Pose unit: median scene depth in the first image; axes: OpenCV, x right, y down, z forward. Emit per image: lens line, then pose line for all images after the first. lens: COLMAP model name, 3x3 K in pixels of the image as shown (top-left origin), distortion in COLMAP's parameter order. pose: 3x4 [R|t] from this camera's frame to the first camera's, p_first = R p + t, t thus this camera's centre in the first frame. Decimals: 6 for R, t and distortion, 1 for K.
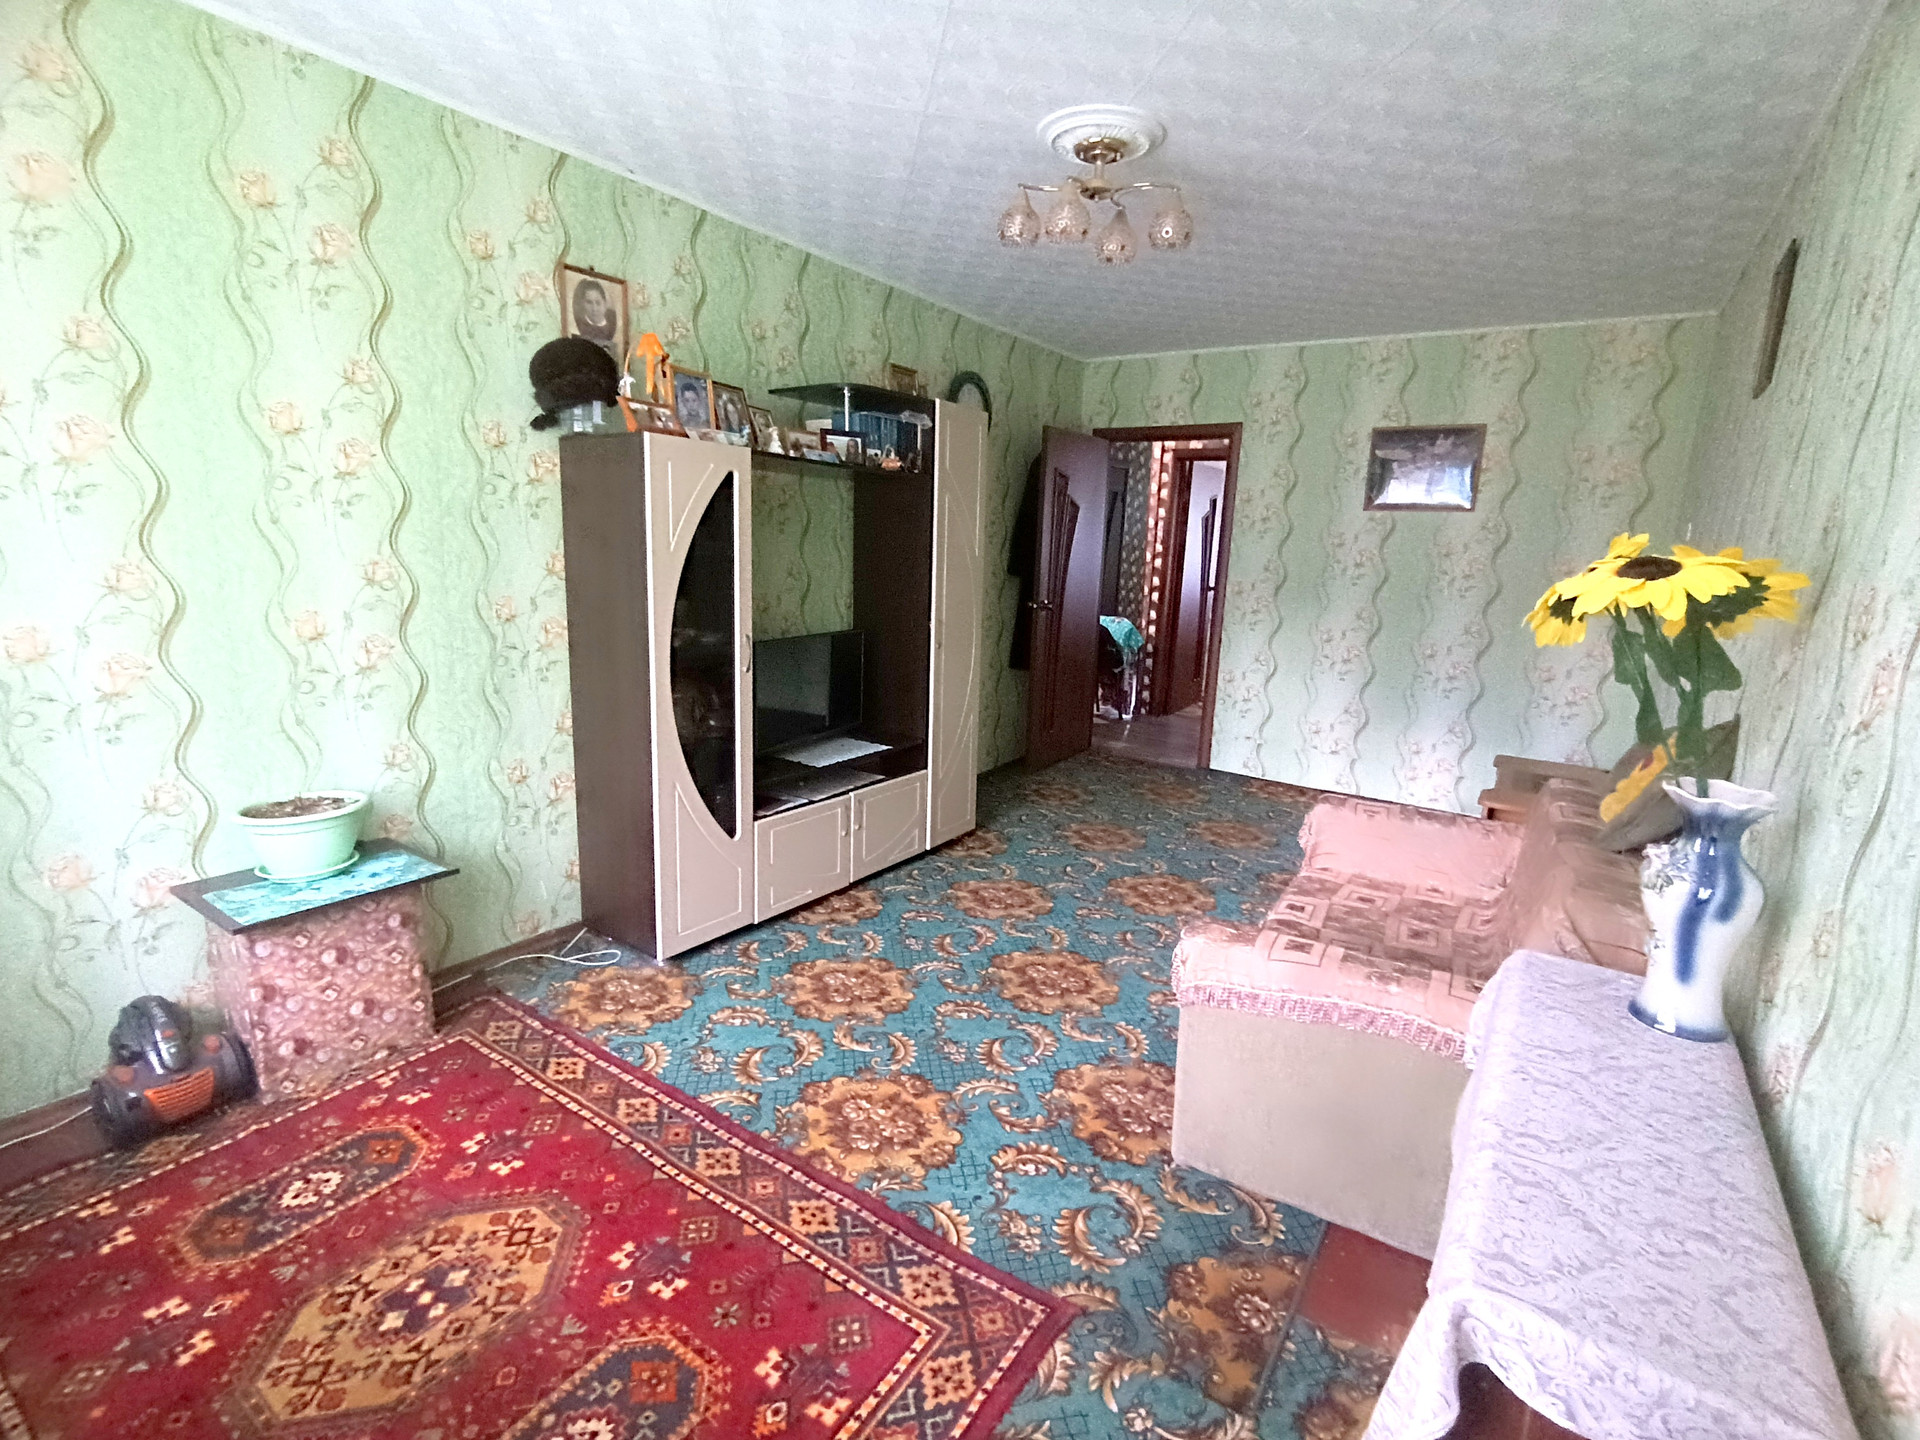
lens RADIAL K [[892.6, 0, 960.6], [0, 892.6, 716.5], [0, 0, 1]] dist [0.016044, 0.000230]
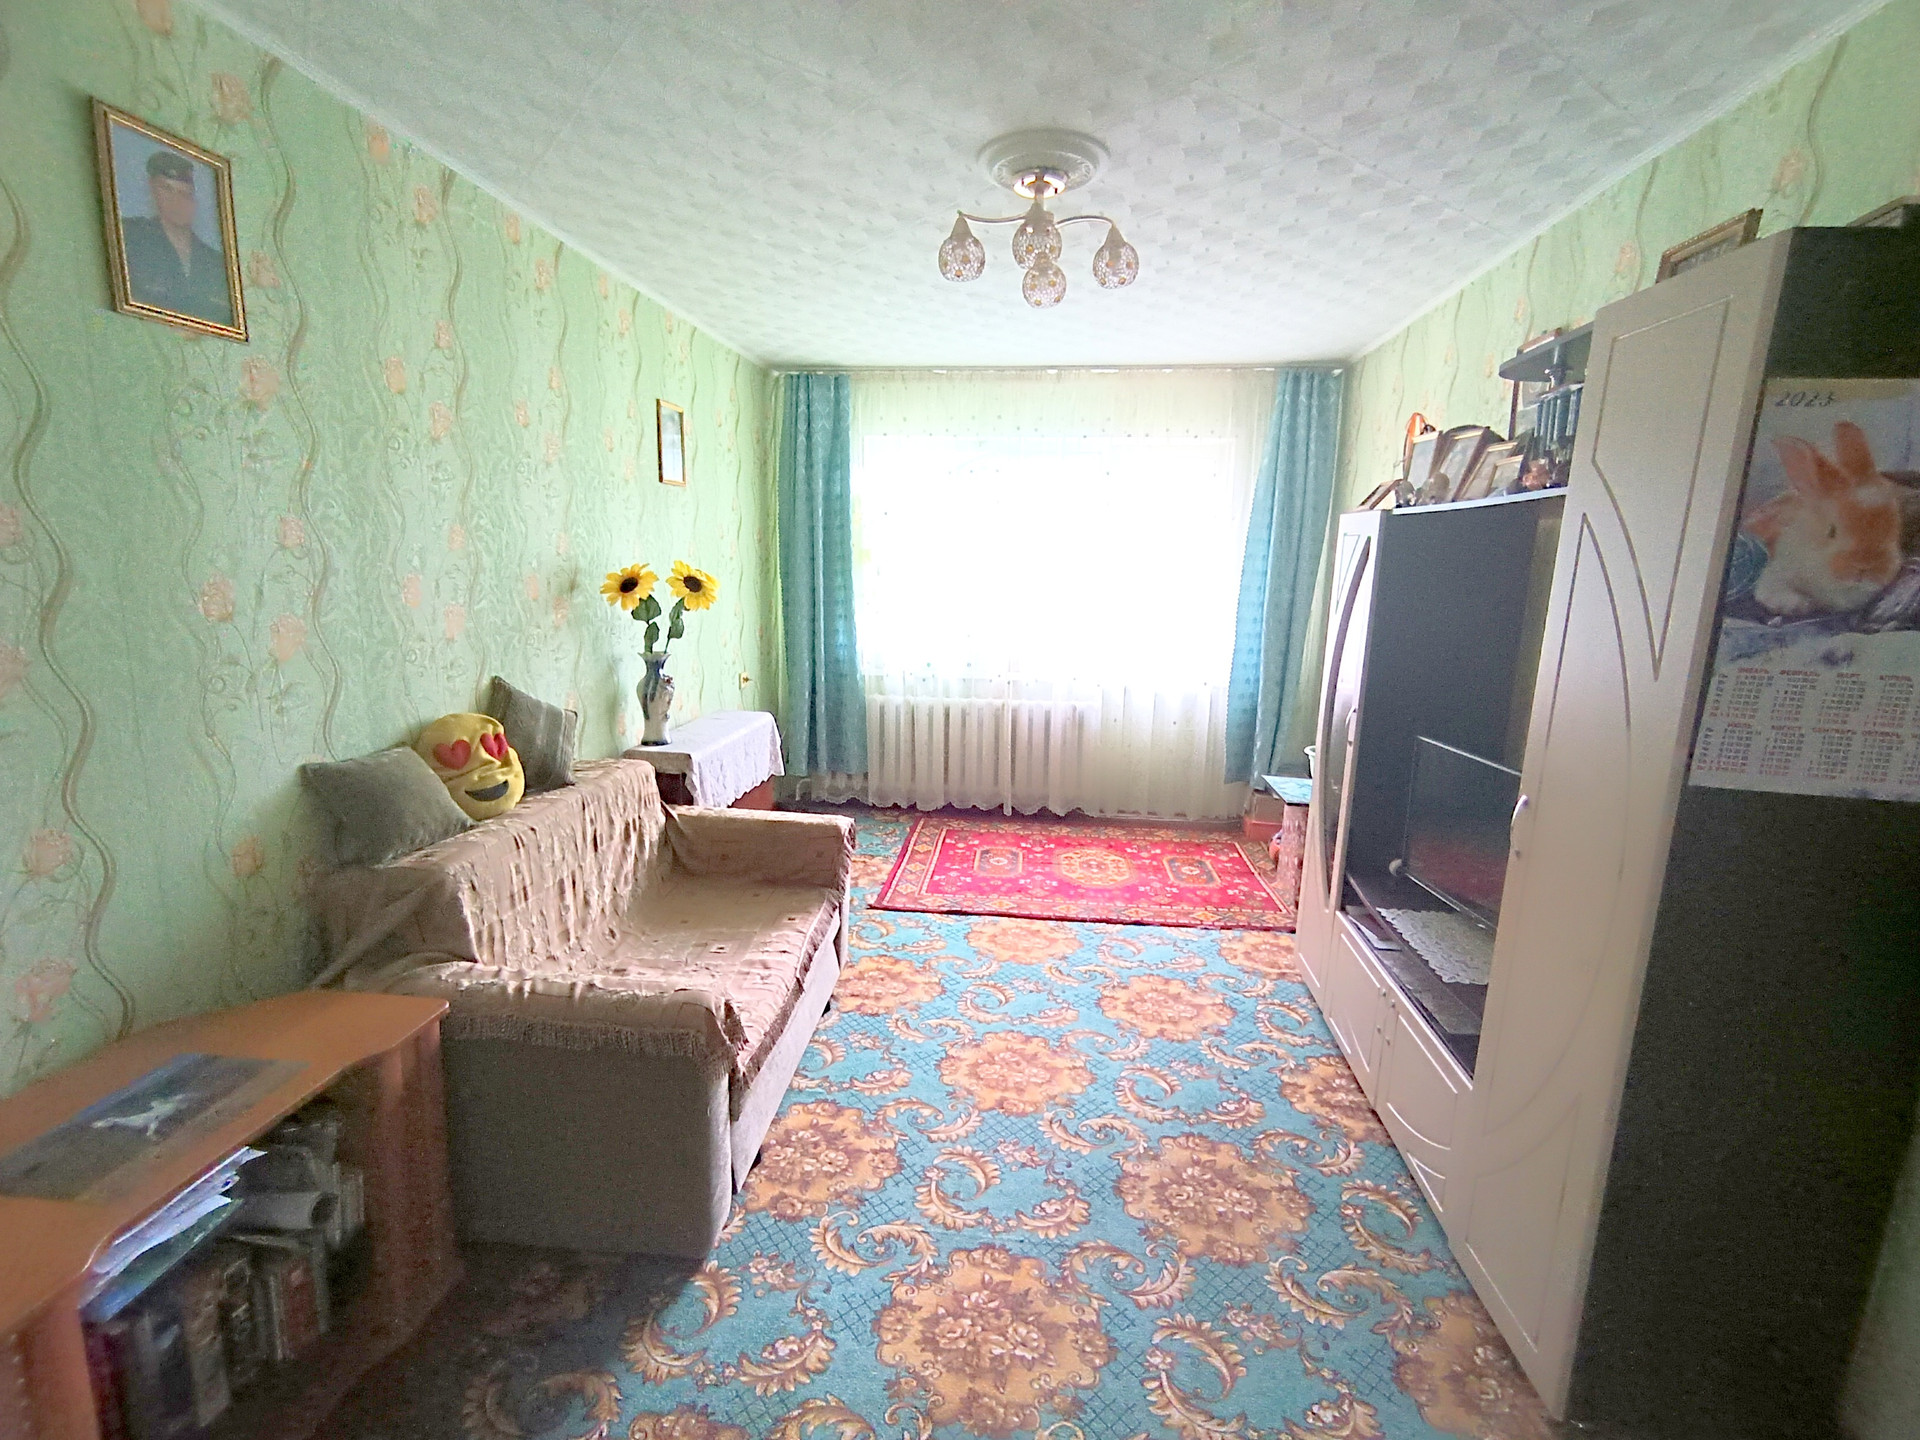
lens RADIAL K [[892.6, 0, 959.5], [0, 892.6, 719.4], [0, 0, 1]] dist [0.016044, 0.000230]
pose [[-0.876821, 0.028800, -0.479954, 0.956965], [-0.149691, 0.932246, 0.329408, -0.542647], [0.456922, 0.360676, -0.813102, 2.634729]]
